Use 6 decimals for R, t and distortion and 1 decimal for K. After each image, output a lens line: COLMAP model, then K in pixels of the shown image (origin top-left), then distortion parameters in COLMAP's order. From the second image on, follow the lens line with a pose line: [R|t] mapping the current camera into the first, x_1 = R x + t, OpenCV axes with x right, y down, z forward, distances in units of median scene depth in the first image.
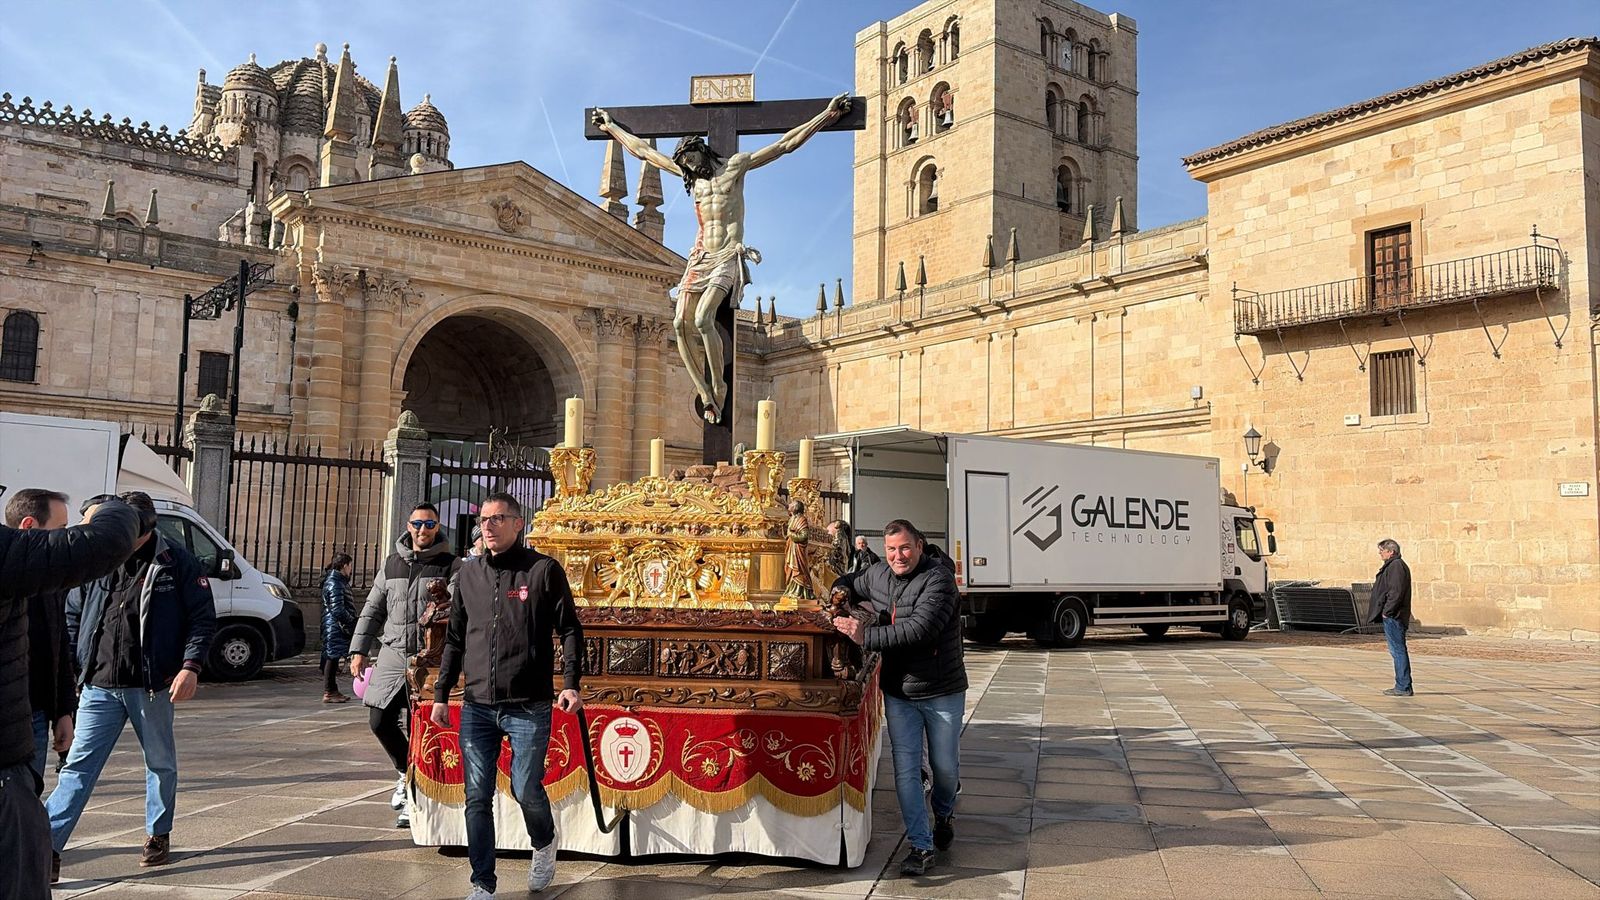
lens RADIAL K [[1259.0, 0, 770.4], [0, 1259.0, 440.8], [0, 0, 1]] dist [0.062946, -0.073985]
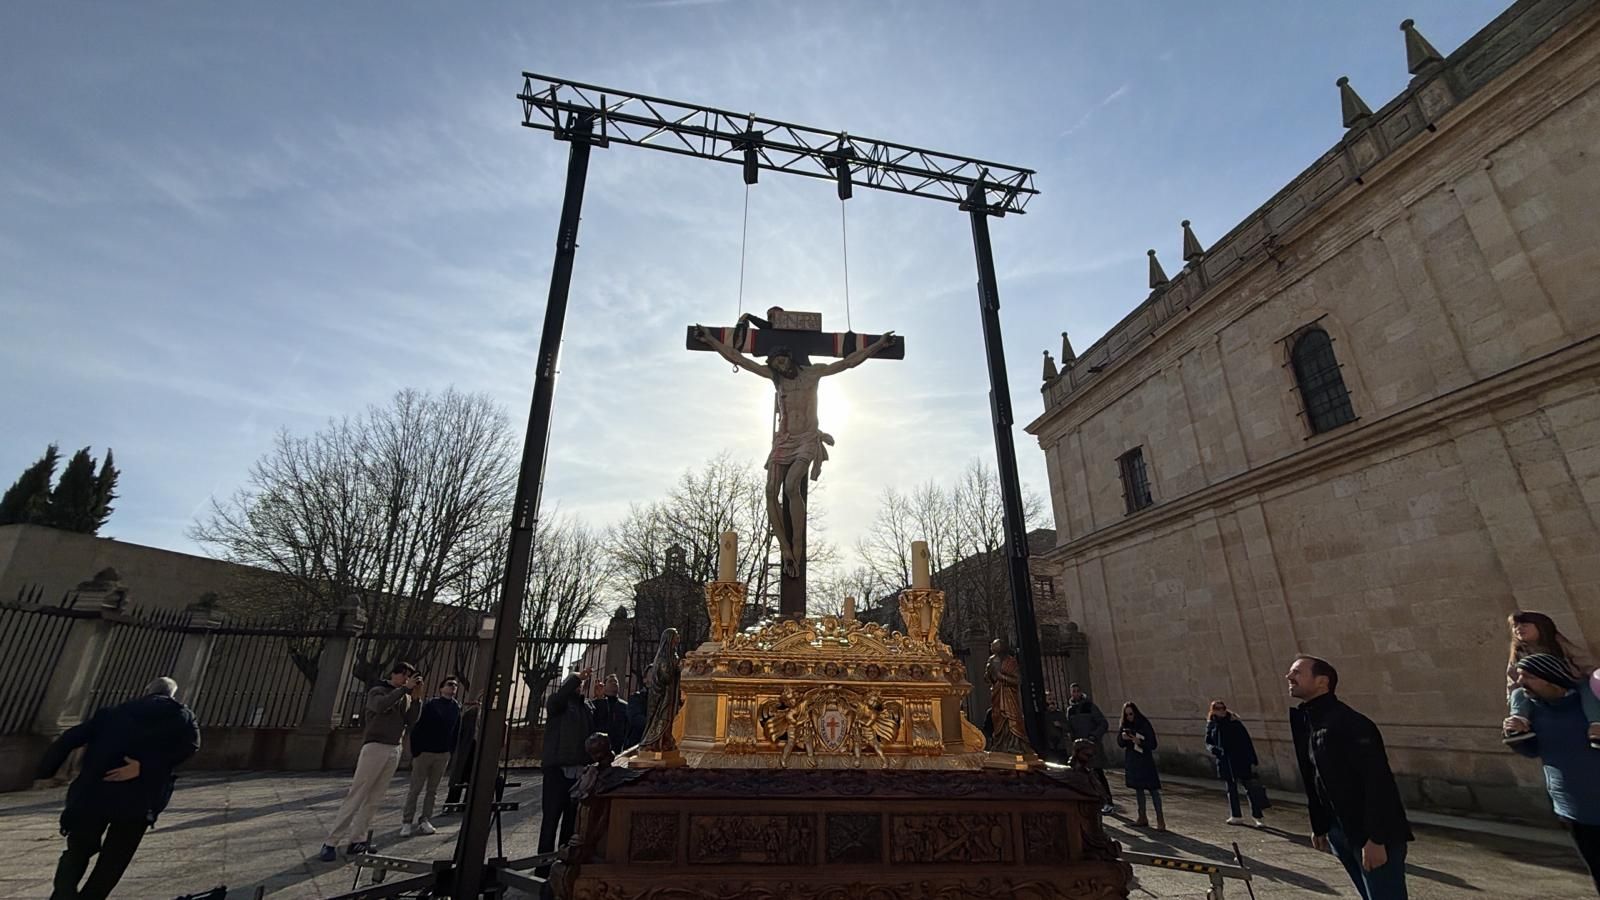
lens RADIAL K [[663.2, 0, 798.5], [0, 663.2, 450.7], [0, 0, 1]] dist [0.001751, -0.000347]
pose [[-0.416762, -0.349129, -0.839296, -0.168076], [0.076305, 0.906607, -0.415019, 0.065914], [0.905807, -0.237006, -0.351199, 0.713789]]
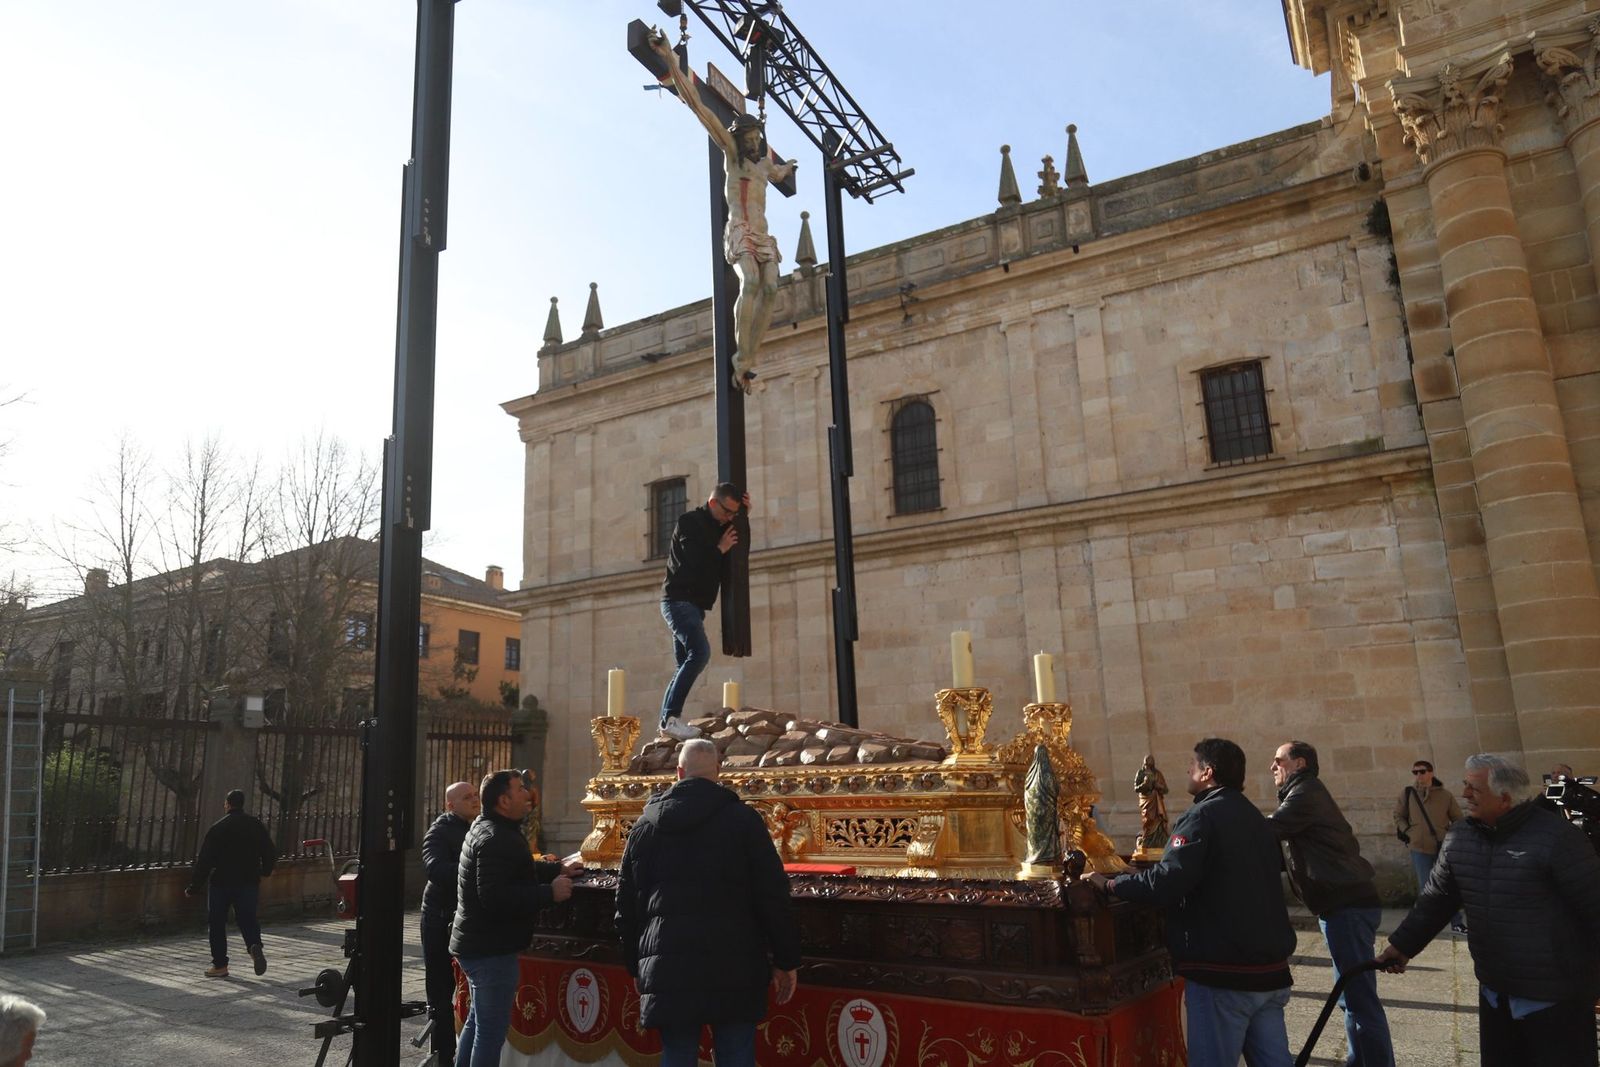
lens RADIAL K [[1070.7, 0, 794.4], [0, 1070.7, 546.8], [0, 0, 1]] dist [0.000362, 0.003080]
pose [[0.405377, -0.239977, -0.882089, -0.145420], [0.128985, 0.970290, -0.204696, 0.051961], [0.905004, -0.030798, 0.424287, 0.602648]]
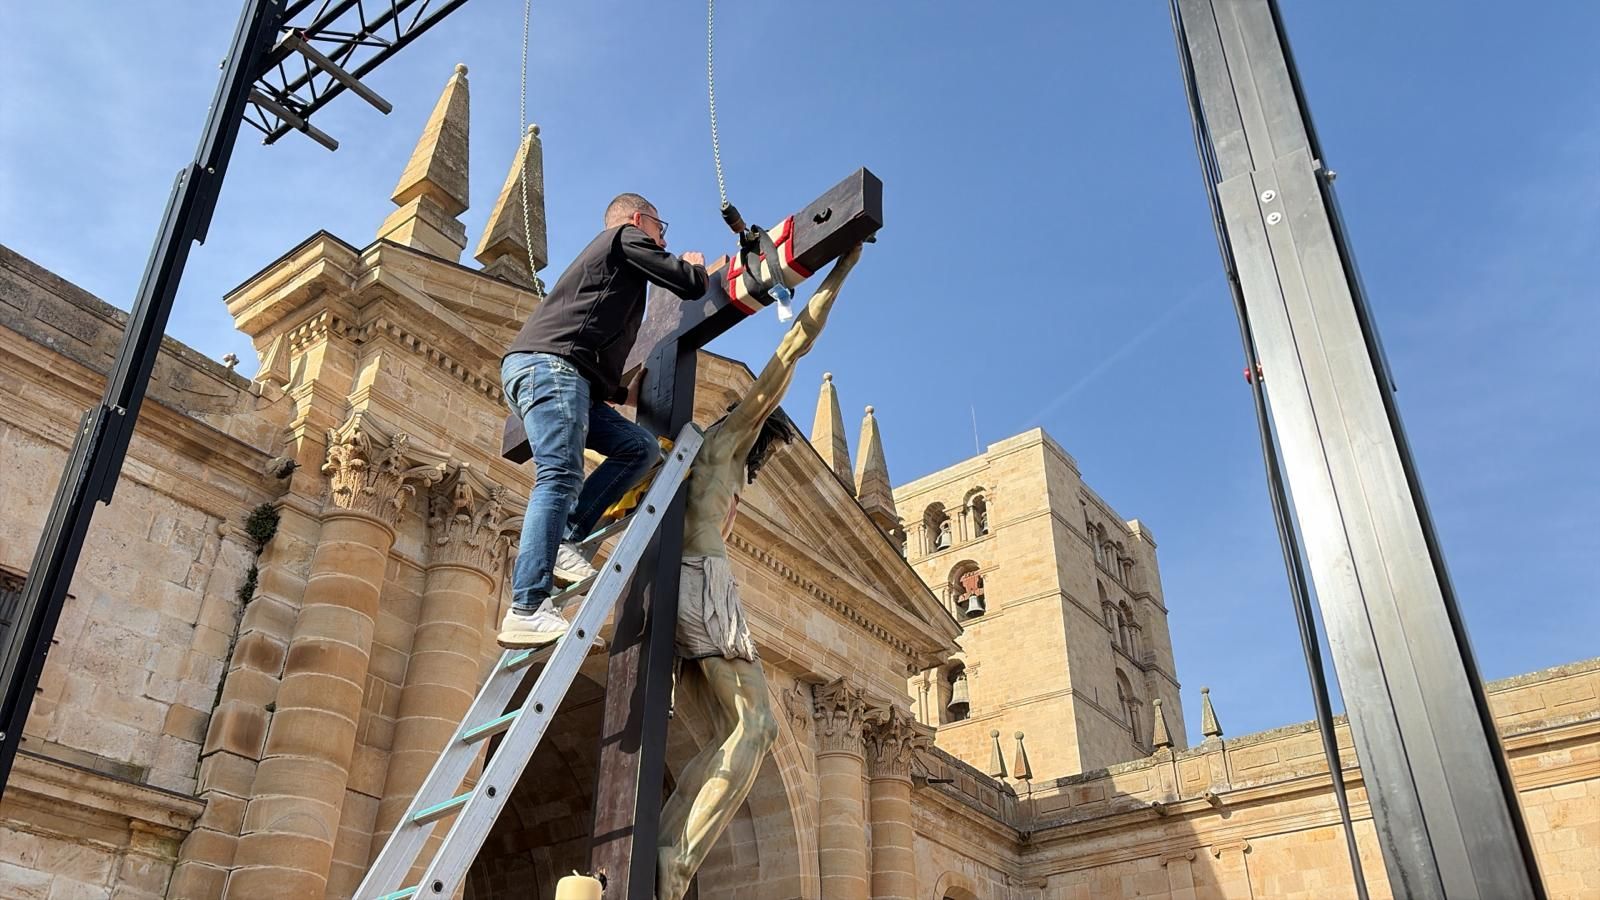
lens RADIAL K [[1262.8, 0, 791.0], [0, 1262.8, 484.5], [0, 0, 1]] dist [0.051350, -0.037629]
pose [[0.959137, 0.139625, 0.246091, -0.293979], [-0.015832, 0.894881, -0.446025, 0.047023], [-0.282499, 0.423903, 0.860524, 0.577703]]
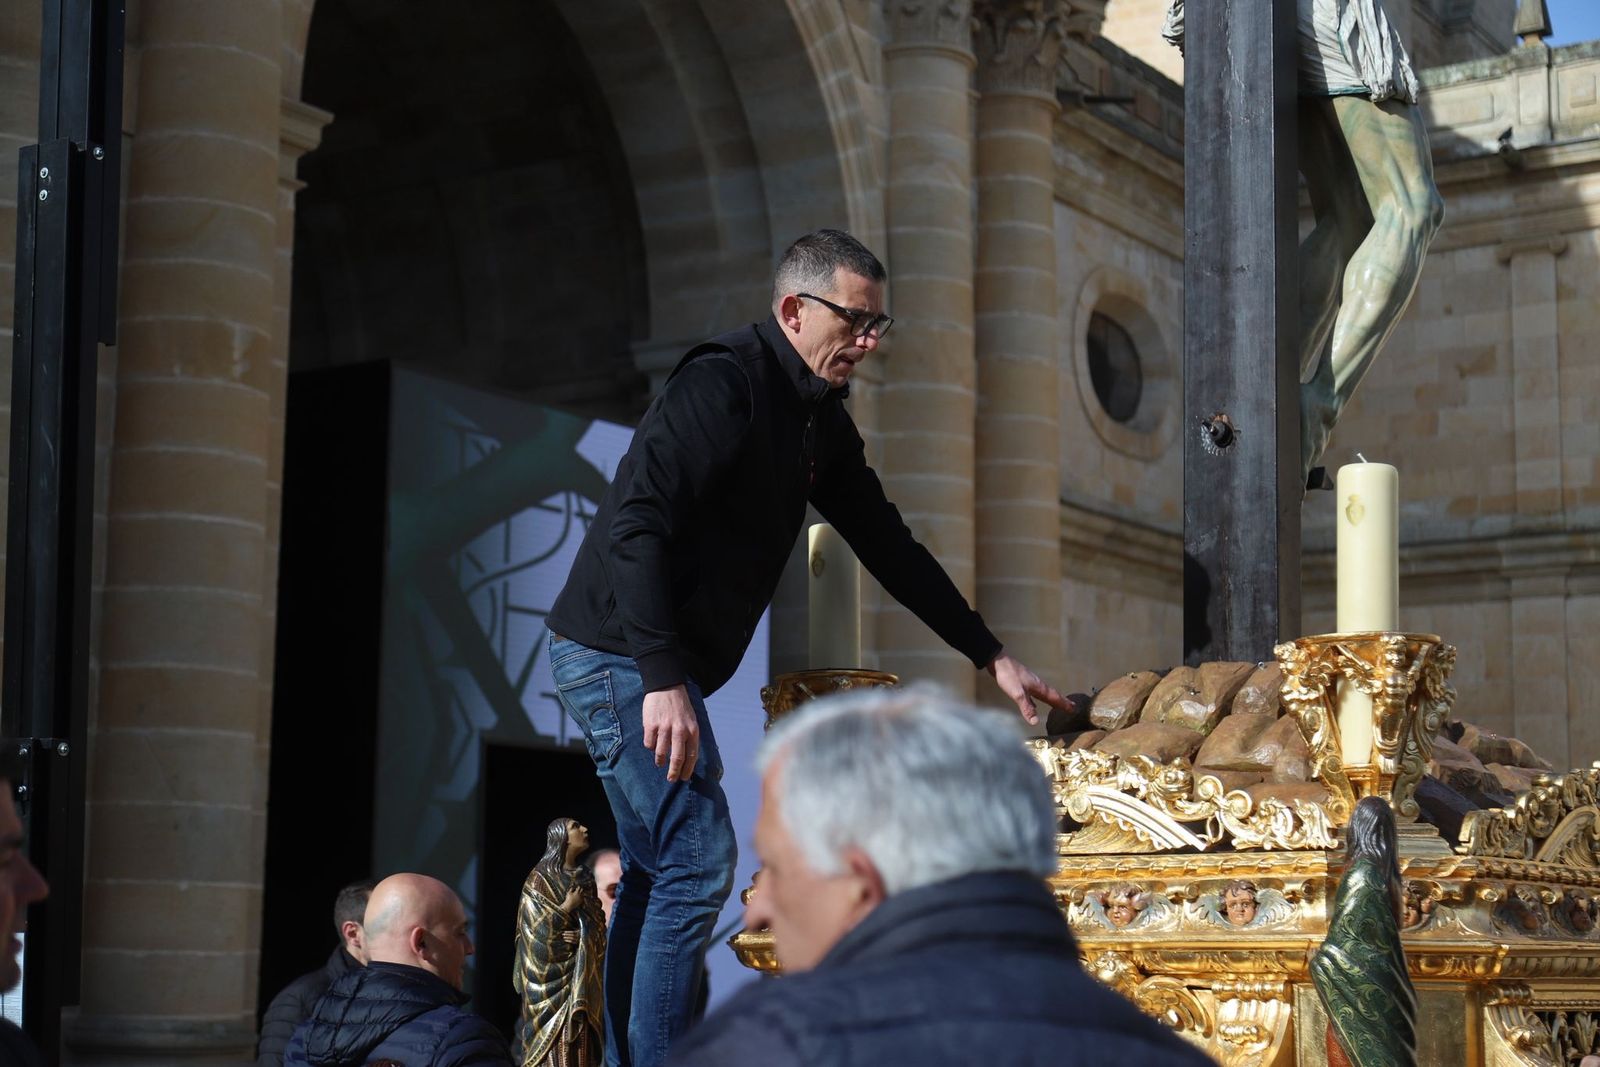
lens RADIAL K [[2654.6, 0, 791.9], [0, 2654.6, 563.5], [0, 0, 1]] dist [0.018106, 0.000000]
pose [[0.940814, 0.038299, 0.336752, -0.340063], [-0.026176, 0.998838, -0.040470, 0.044762], [-0.337910, 0.029260, 0.940723, 0.557231]]
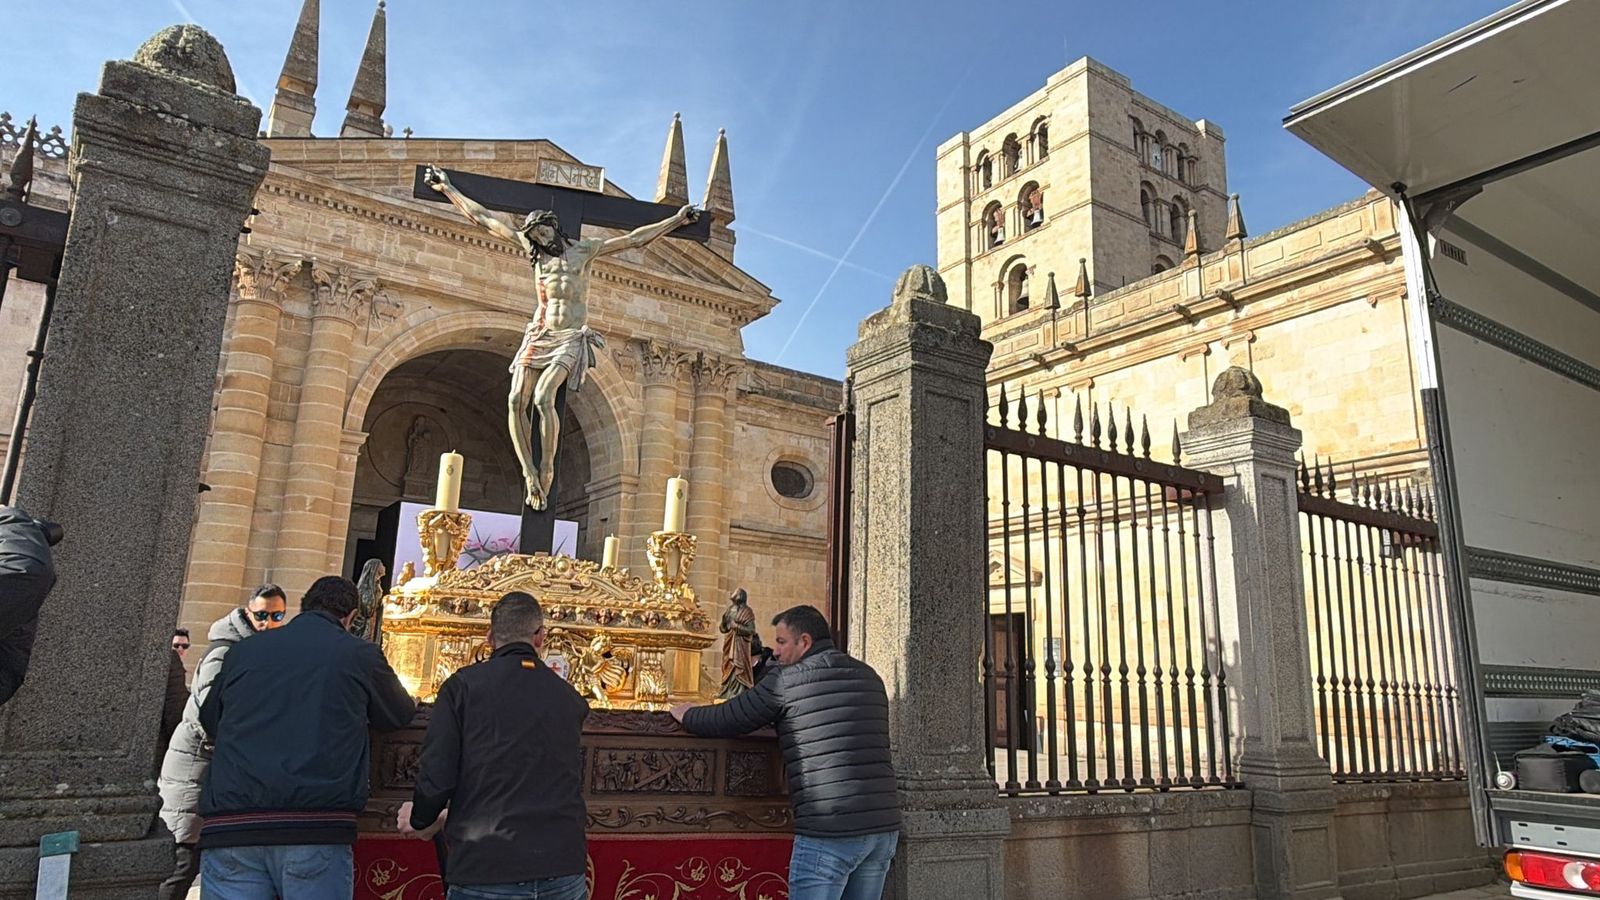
lens RADIAL K [[1022.3, 0, 800.3], [0, 1022.3, 450.0], [0, 0, 1]] dist [-0.000315, 0.004761]
pose [[0.999405, 0.002482, -0.034388, -0.023212], [-0.006888, 0.991673, -0.128600, 0.040678], [0.033783, 0.128760, 0.991100, 0.420543]]
